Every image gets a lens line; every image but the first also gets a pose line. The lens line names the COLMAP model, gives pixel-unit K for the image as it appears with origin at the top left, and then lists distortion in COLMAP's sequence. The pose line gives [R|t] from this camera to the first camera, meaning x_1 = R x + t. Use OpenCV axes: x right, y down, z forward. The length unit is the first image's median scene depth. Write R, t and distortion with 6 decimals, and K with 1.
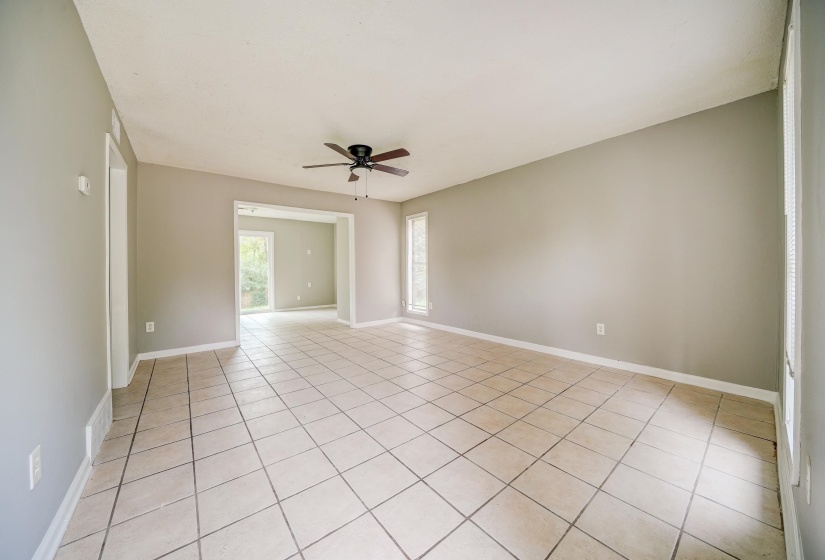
lens RADIAL K [[286.4, 0, 414.2], [0, 286.4, 285.3], [0, 0, 1]] dist [-0.016816, 0.000080]
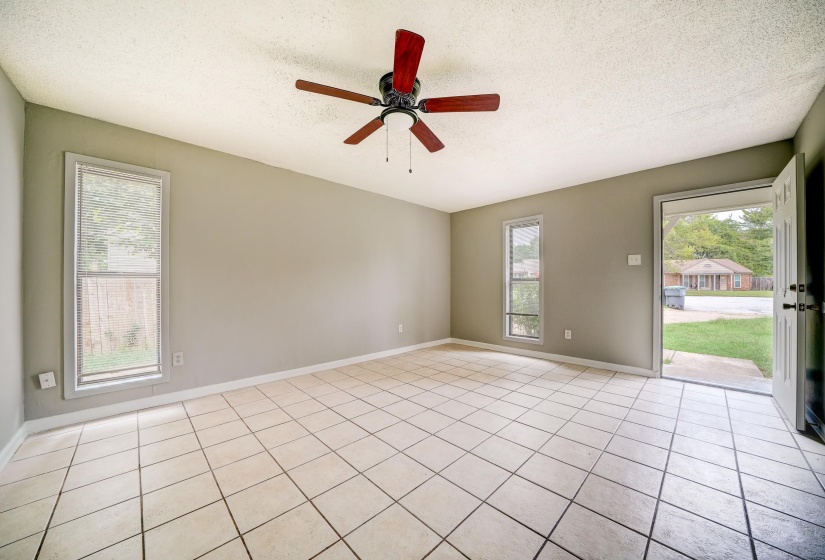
lens RADIAL K [[286.4, 0, 414.2], [0, 286.4, 285.3], [0, 0, 1]] dist [-0.016816, 0.000080]
pose [[-0.087522, 0.013024, 0.996077, -0.806547], [0.060676, 0.998128, -0.007719, -0.048030], [-0.994313, 0.059762, -0.088149, 1.059855]]
